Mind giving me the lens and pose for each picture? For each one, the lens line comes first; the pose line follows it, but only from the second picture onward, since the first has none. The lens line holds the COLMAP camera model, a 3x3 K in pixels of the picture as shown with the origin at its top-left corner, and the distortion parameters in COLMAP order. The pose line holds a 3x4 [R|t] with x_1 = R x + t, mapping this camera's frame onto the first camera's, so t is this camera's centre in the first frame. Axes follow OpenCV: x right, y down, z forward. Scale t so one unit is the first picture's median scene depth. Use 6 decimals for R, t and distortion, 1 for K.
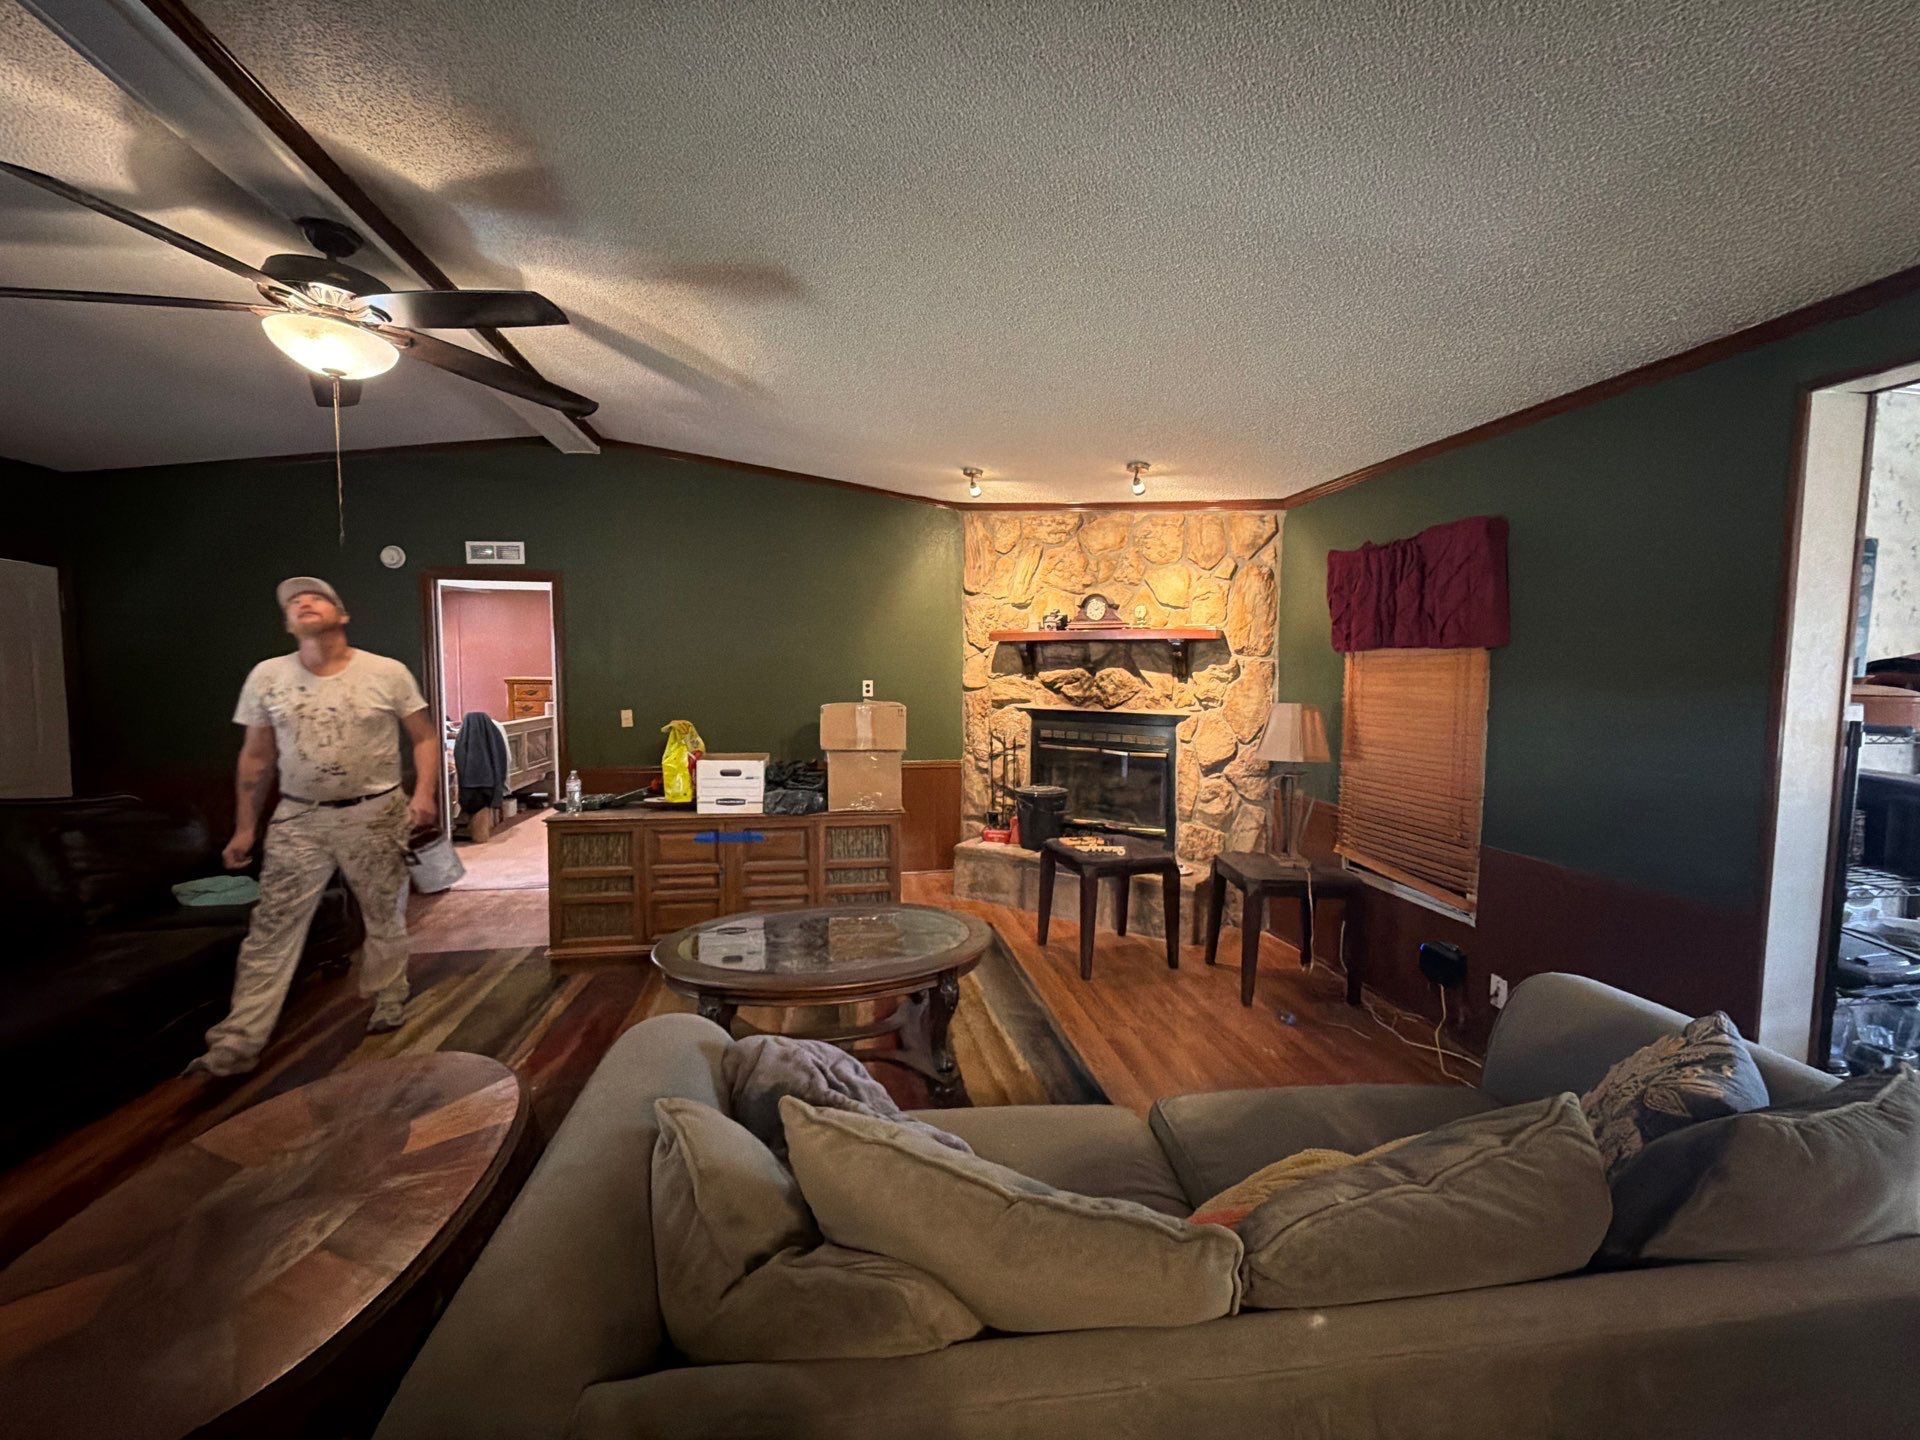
lens RADIAL K [[764.4, 0, 962.3], [0, 764.4, 721.2], [0, 0, 1]] dist [-0.002993, 0.000160]
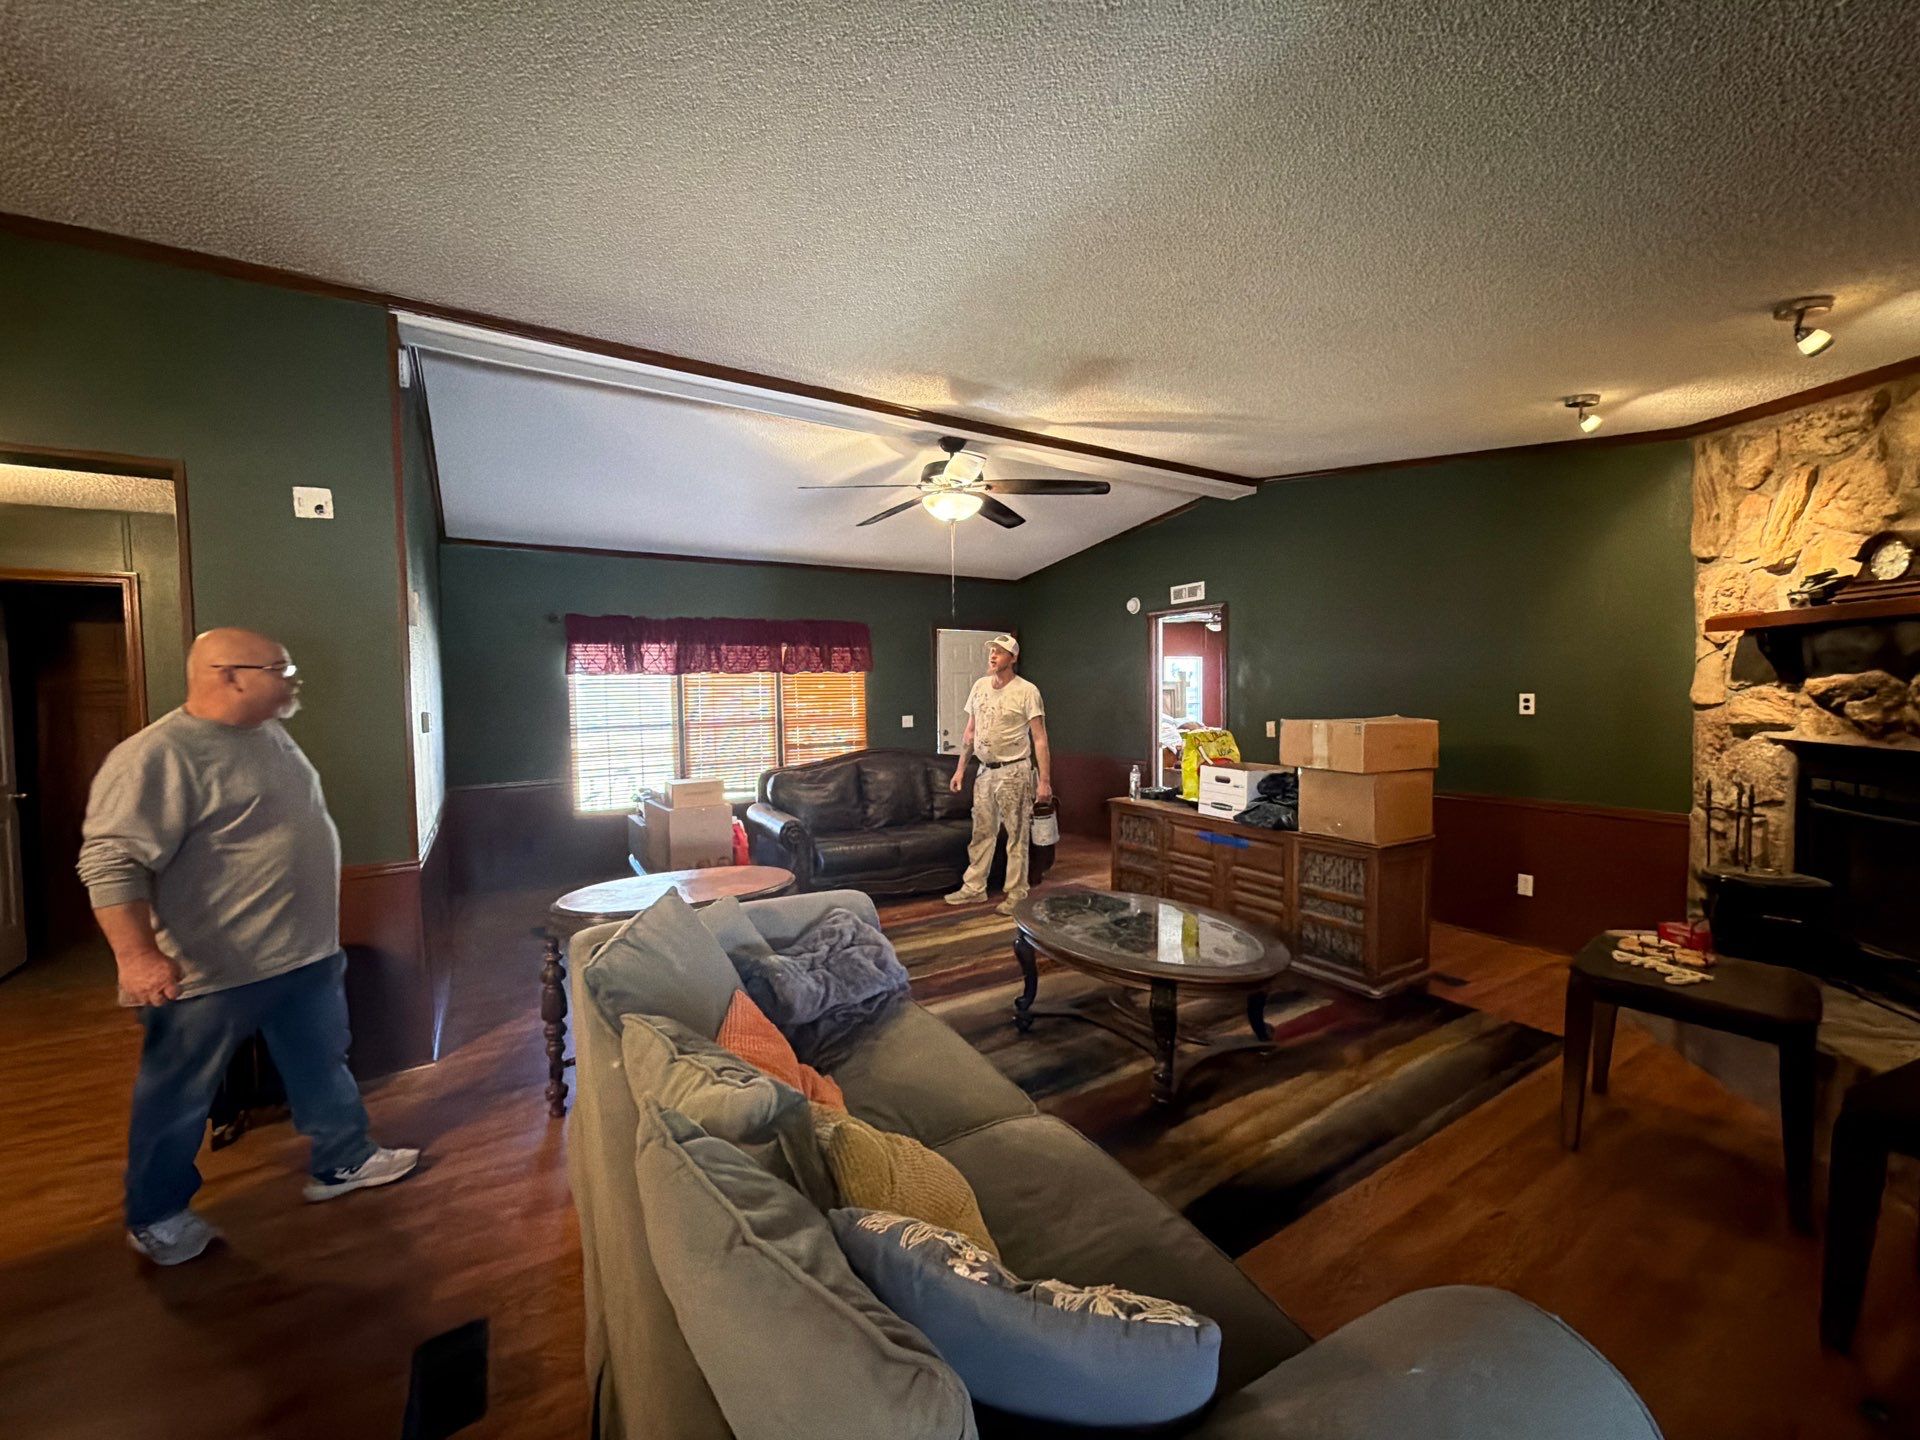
lens RADIAL K [[764.4, 0, 952.3], [0, 764.4, 718.8], [0, 0, 1]] dist [-0.002993, 0.000160]
pose [[0.367087, 0.027341, -0.929785, 0.413978], [-0.049435, 0.998729, 0.009851, -0.007169], [0.928872, 0.042347, 0.367972, 0.184407]]
